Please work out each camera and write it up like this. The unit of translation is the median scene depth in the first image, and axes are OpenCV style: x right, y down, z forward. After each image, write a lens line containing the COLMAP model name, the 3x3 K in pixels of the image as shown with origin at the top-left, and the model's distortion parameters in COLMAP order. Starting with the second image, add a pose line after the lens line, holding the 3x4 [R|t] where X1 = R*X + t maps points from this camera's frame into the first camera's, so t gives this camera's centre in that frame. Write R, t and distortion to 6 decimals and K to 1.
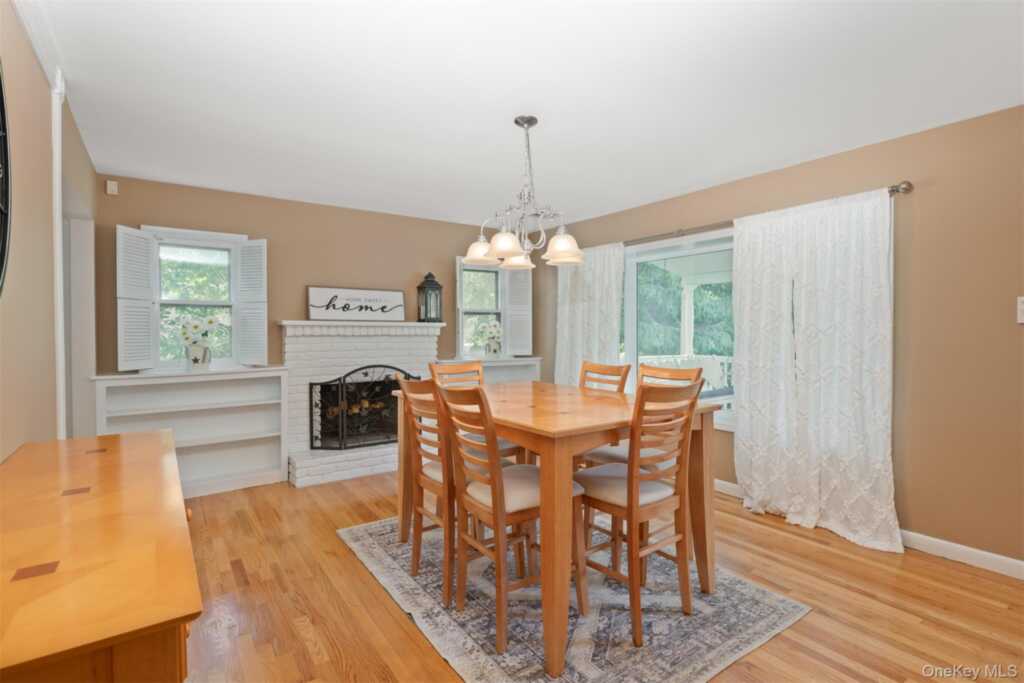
lens RADIAL K [[484.2, 0, 512.0], [0, 484.2, 341.5], [0, 0, 1]] dist [0.001918, 0.000076]
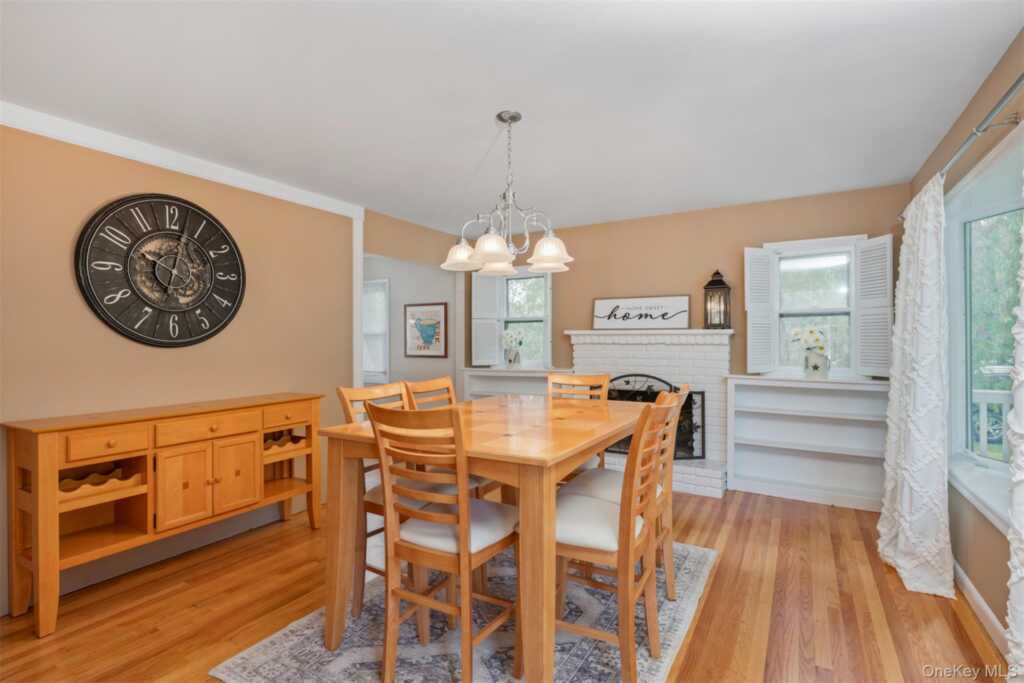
lens RADIAL K [[484.2, 0, 512.0], [0, 484.2, 341.5], [0, 0, 1]] dist [0.001918, 0.000076]
pose [[0.398225, 0.002958, -0.917283, 0.506228], [-0.016847, 0.999850, -0.004089, -0.008831], [0.917133, 0.017082, 0.398215, 0.367753]]
